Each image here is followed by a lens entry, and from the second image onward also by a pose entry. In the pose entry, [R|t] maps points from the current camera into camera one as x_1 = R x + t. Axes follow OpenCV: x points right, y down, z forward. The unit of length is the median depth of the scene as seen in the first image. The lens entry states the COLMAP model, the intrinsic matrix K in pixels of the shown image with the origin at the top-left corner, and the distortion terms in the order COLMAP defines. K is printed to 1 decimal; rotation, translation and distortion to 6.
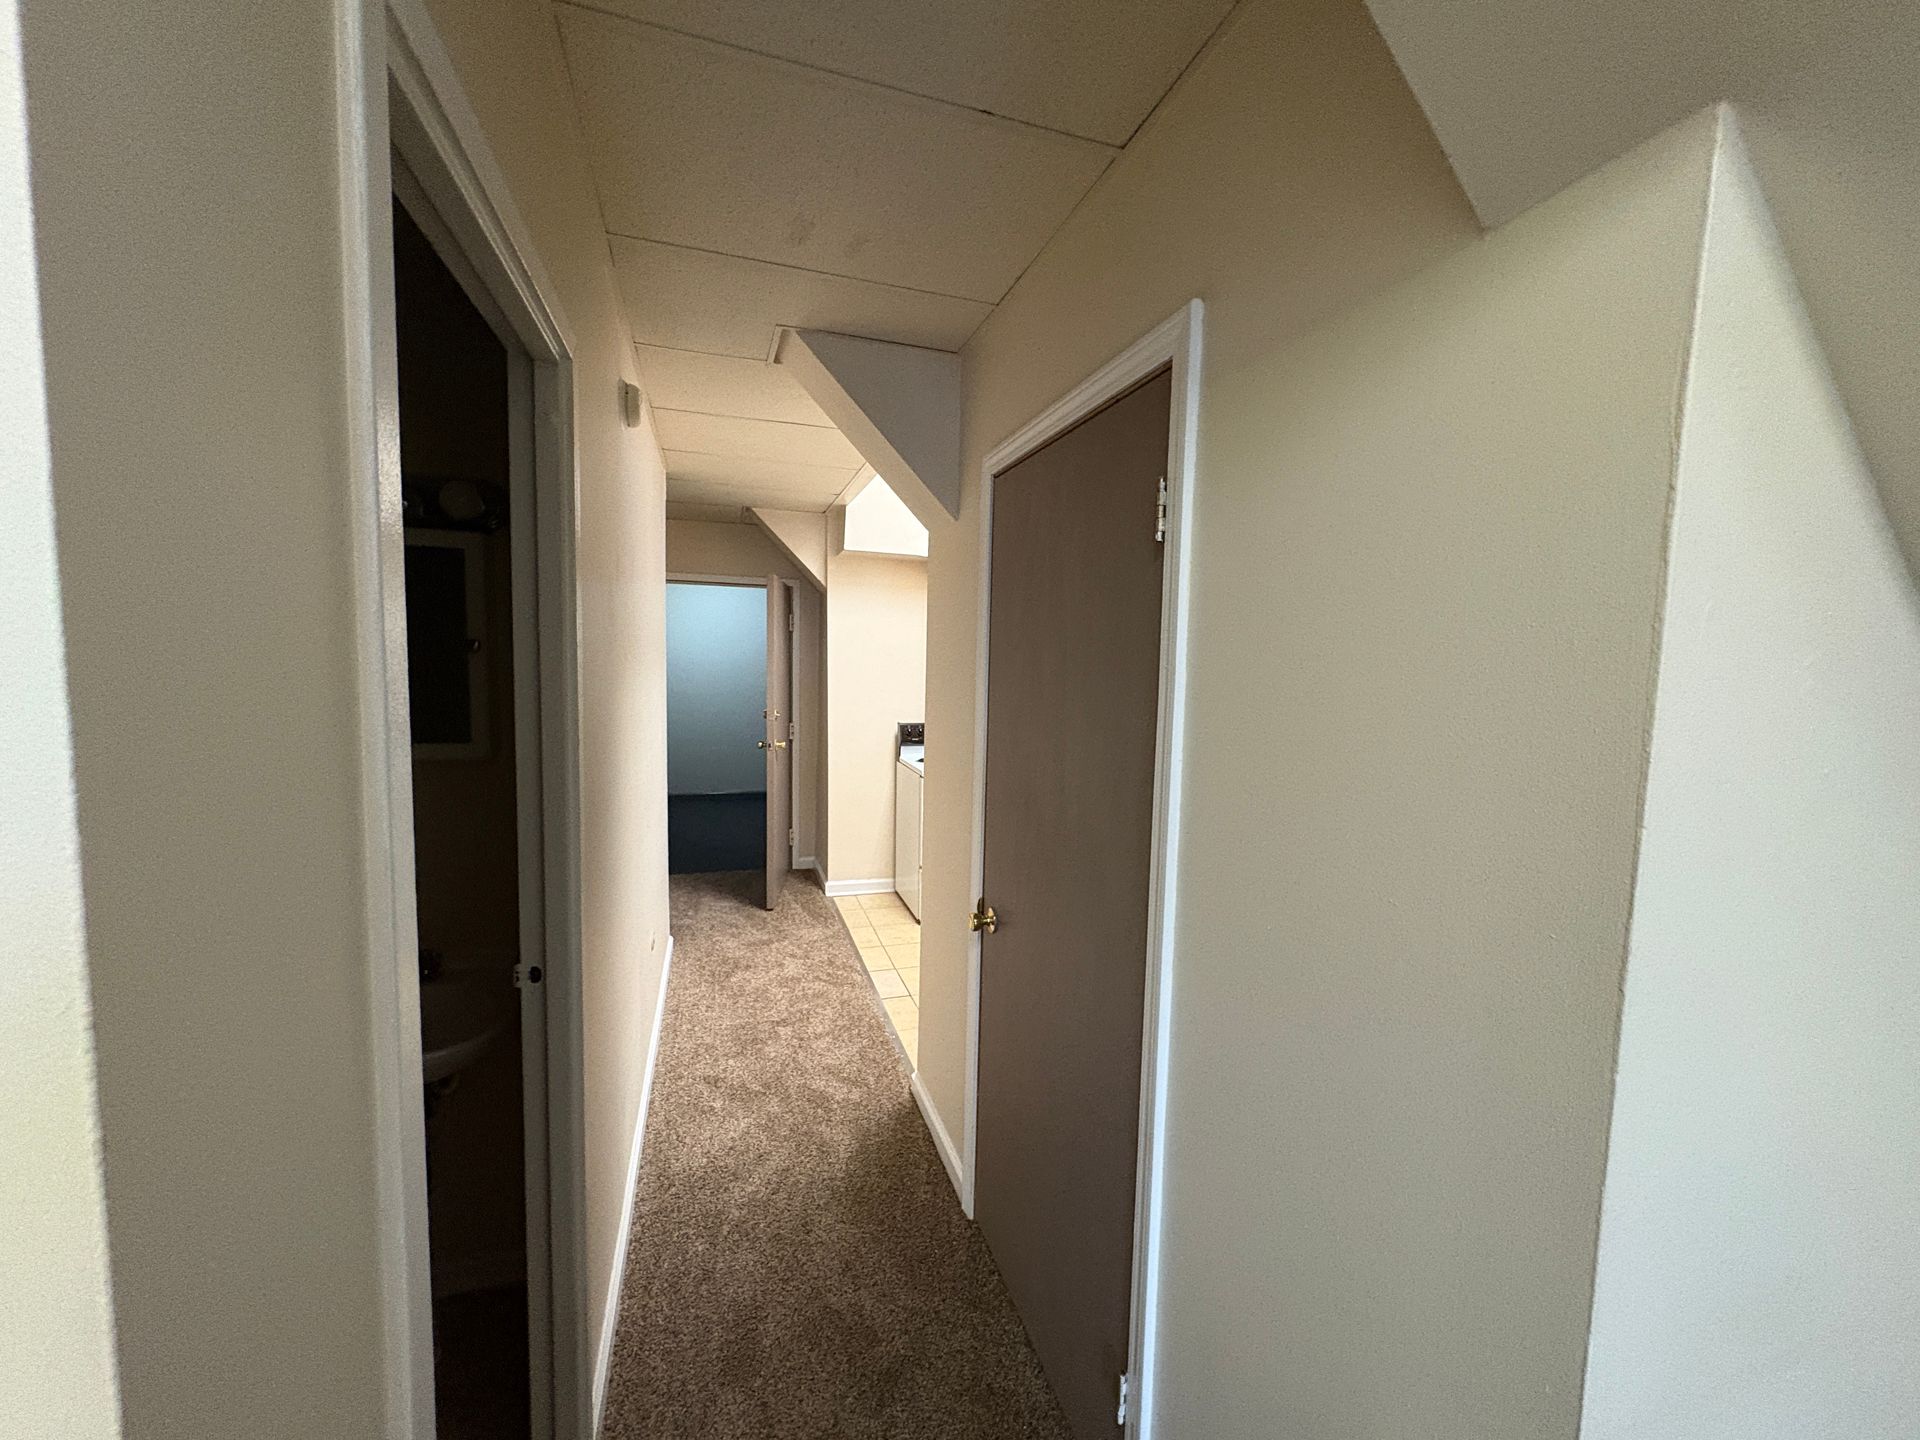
lens RADIAL K [[763.9, 0, 959.4], [0, 763.9, 722.6], [0, 0, 1]] dist [0.000437, 0.000495]
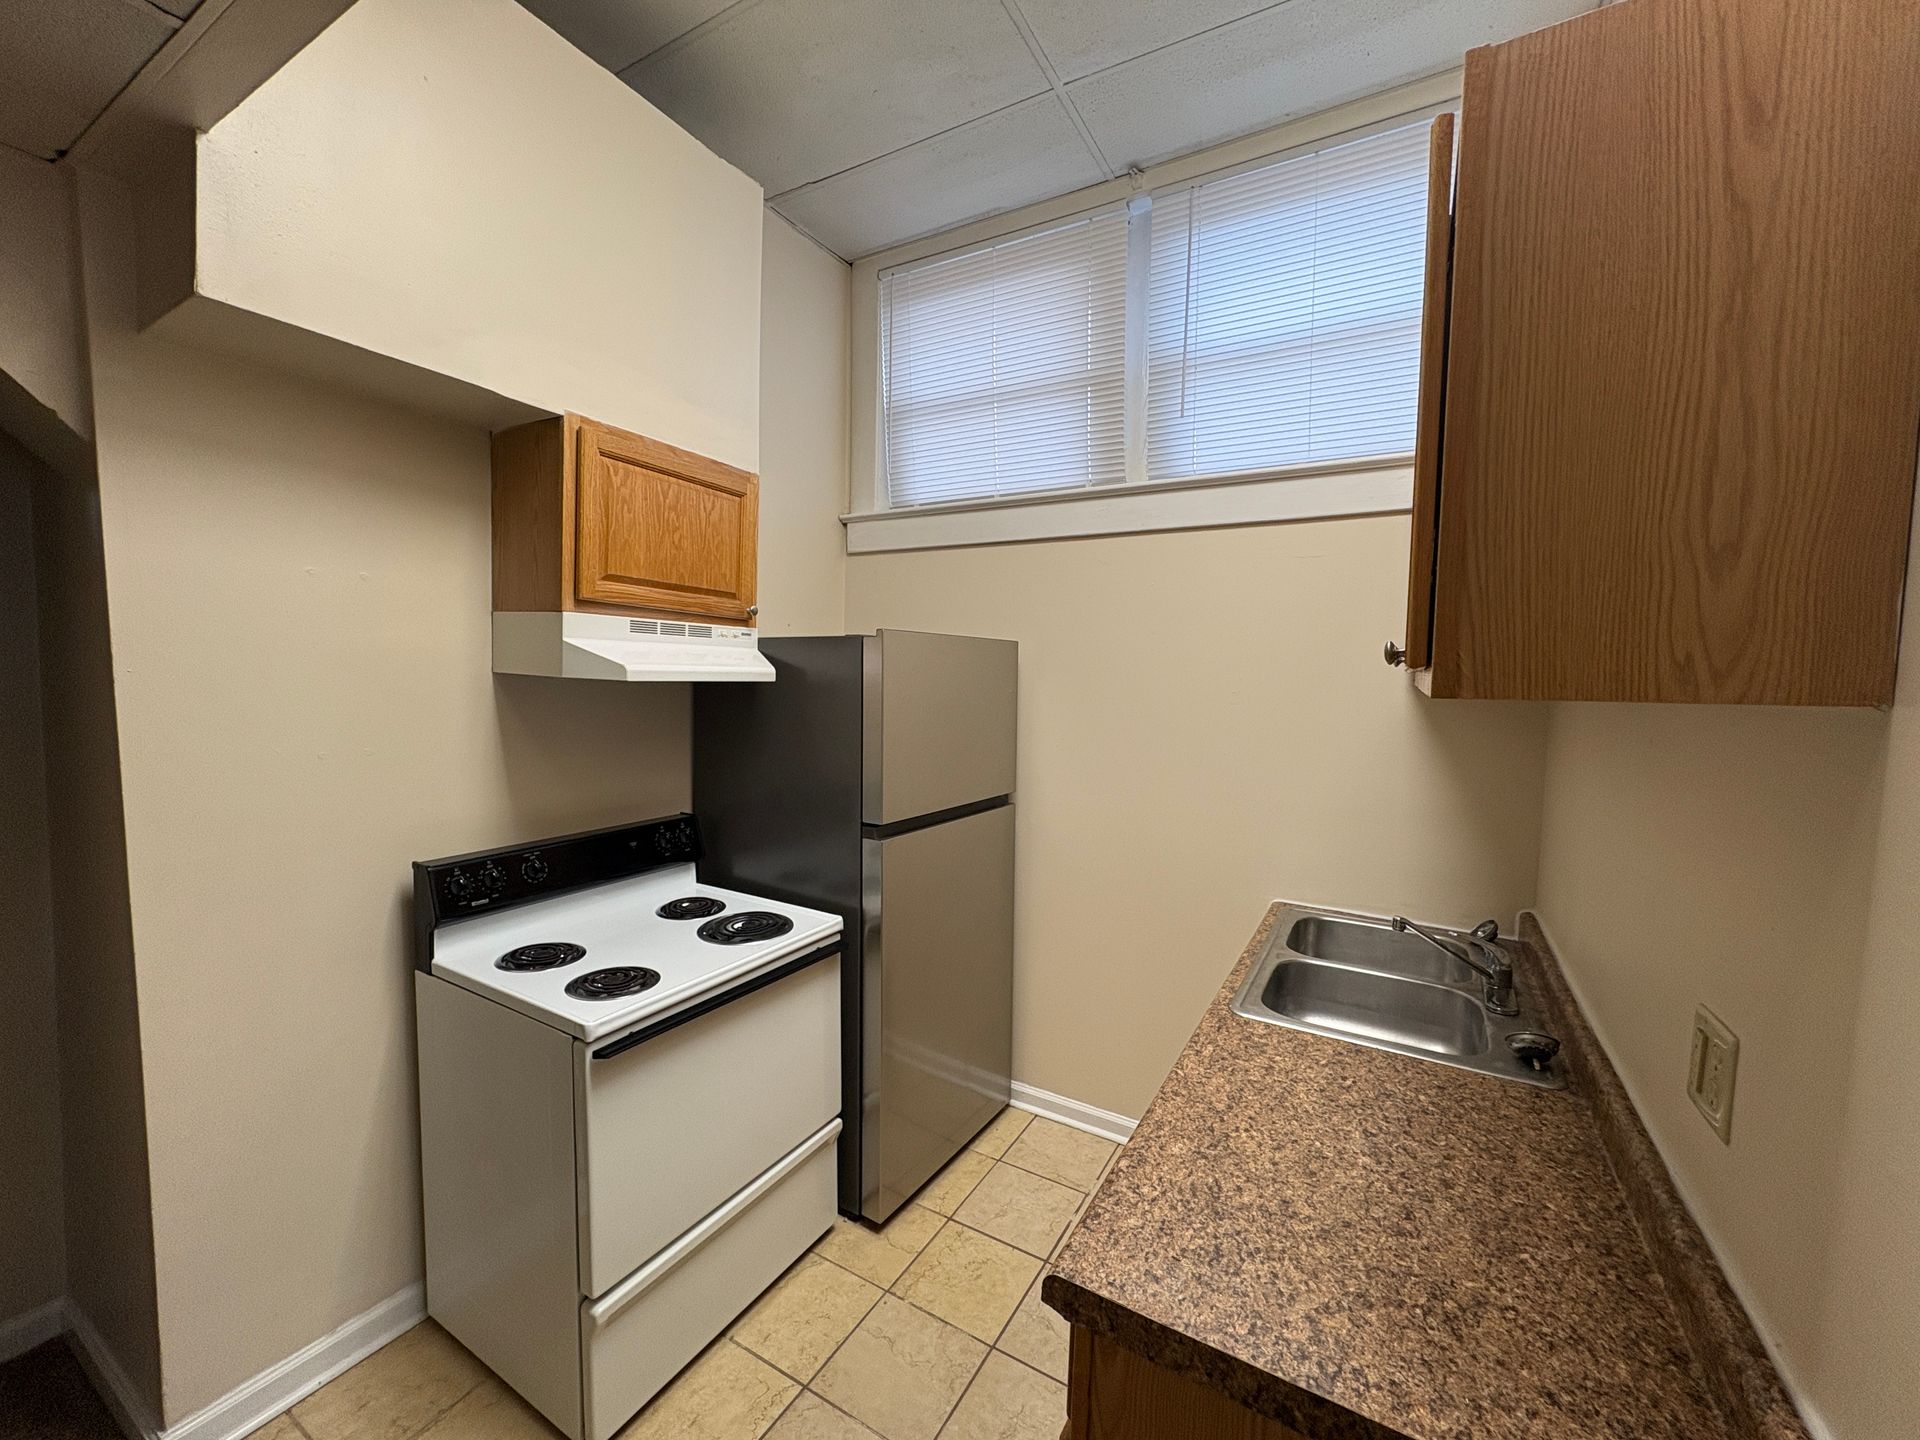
lens RADIAL K [[763.9, 0, 965.1], [0, 763.9, 721.1], [0, 0, 1]] dist [0.000437, 0.000495]
pose [[0.745997, -0.048568, 0.664176, -0.122607], [0.050702, 0.998584, 0.016074, -0.058045], [-0.664016, 0.021684, 0.747404, 0.560377]]
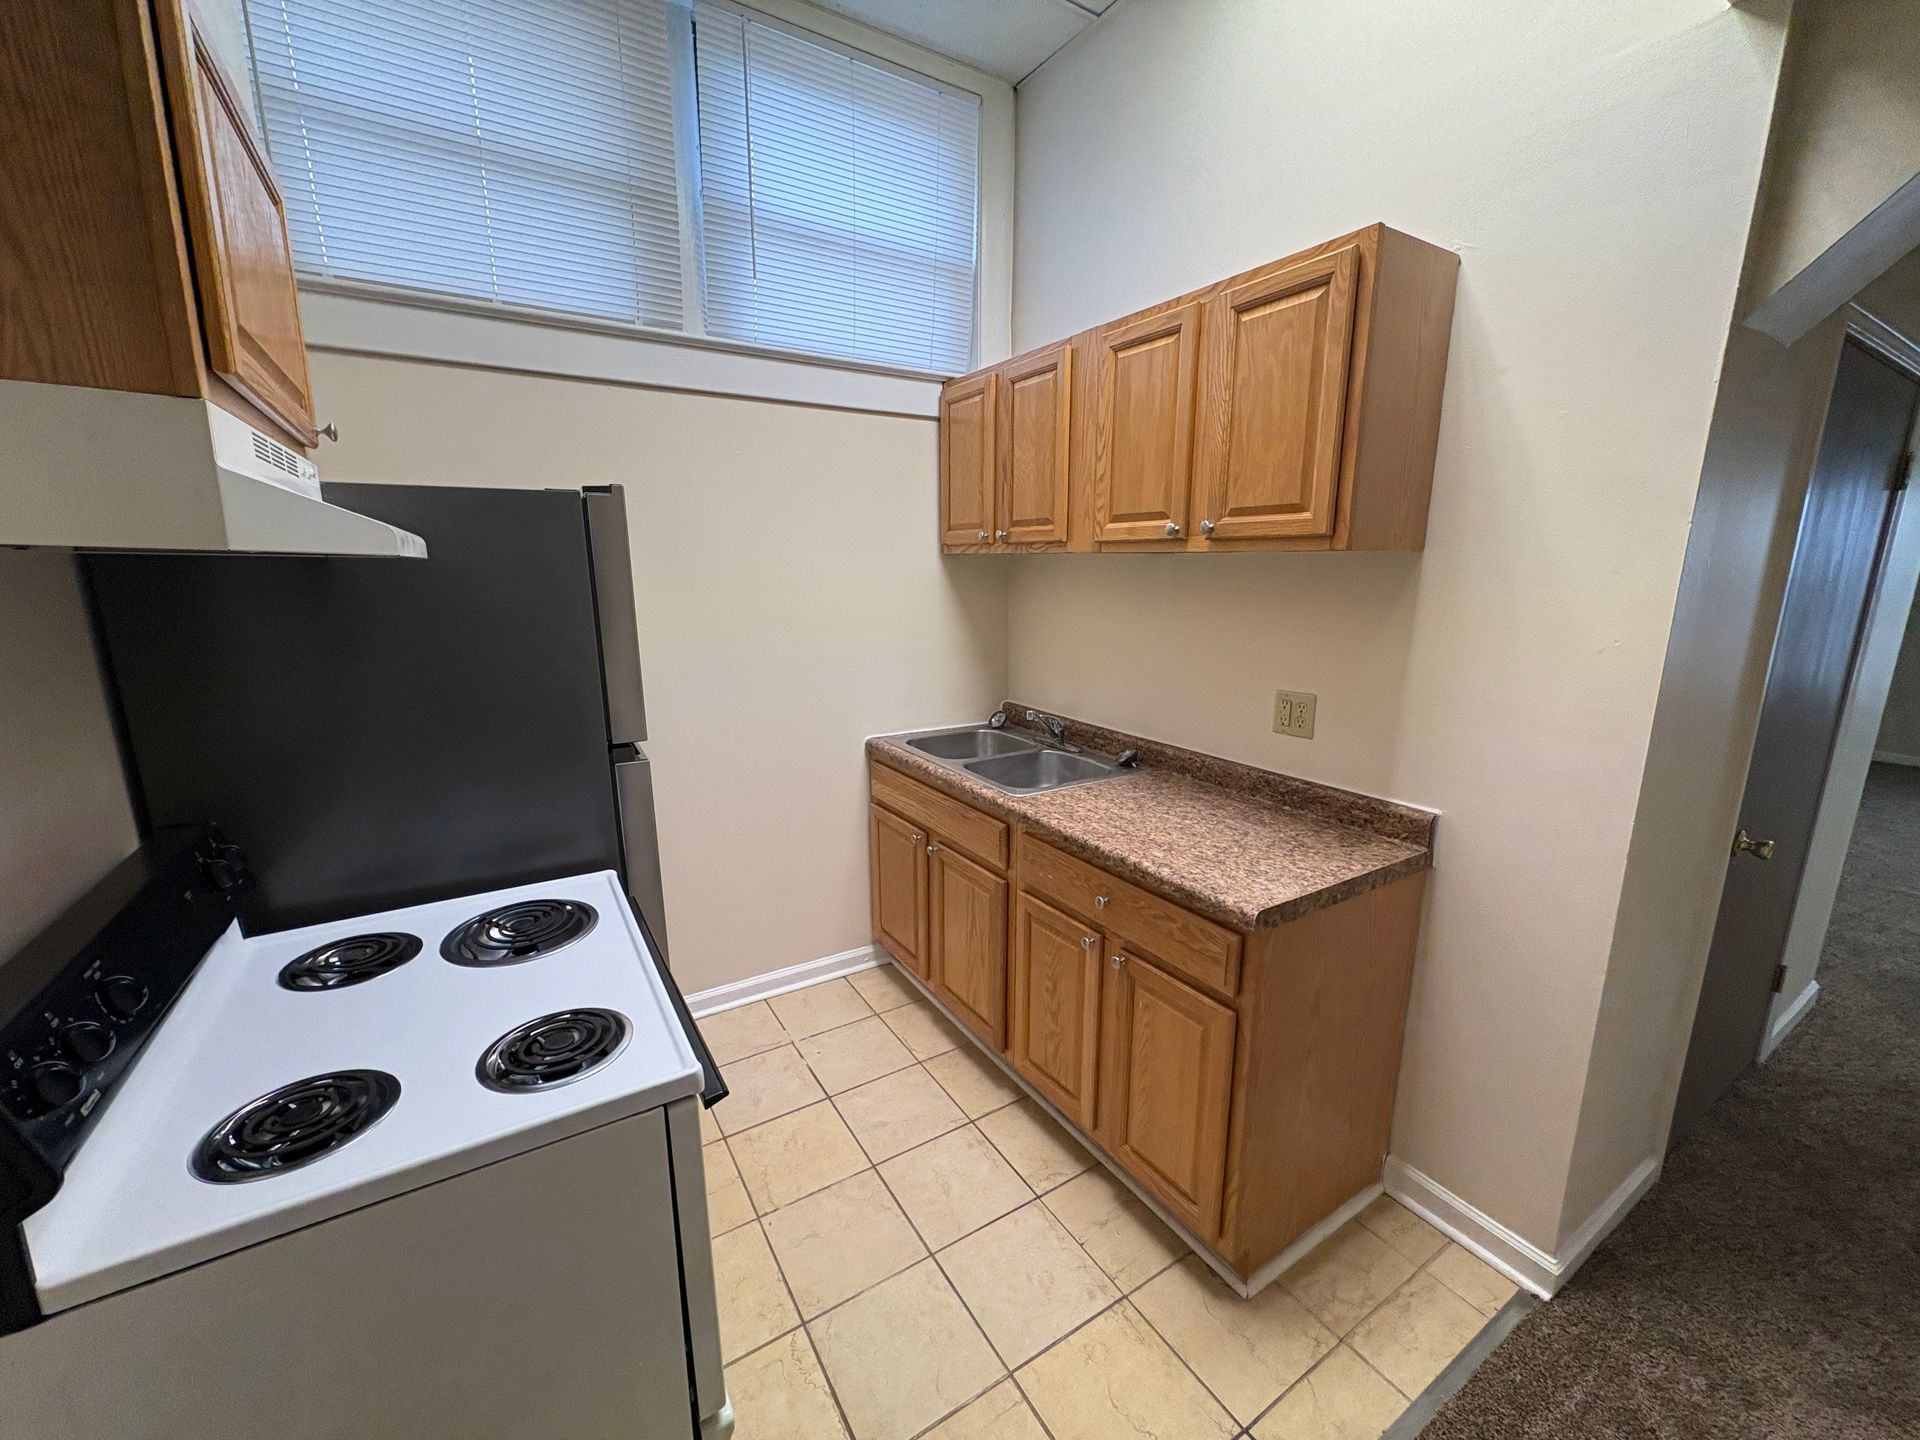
lens RADIAL K [[763.9, 0, 961.0], [0, 763.9, 720.4], [0, 0, 1]] dist [0.000437, 0.000495]
pose [[-0.245845, -0.216322, 0.944863, -0.234161], [0.072846, 0.967899, 0.240550, -0.076403], [-0.966568, 0.127967, -0.222195, 0.864427]]
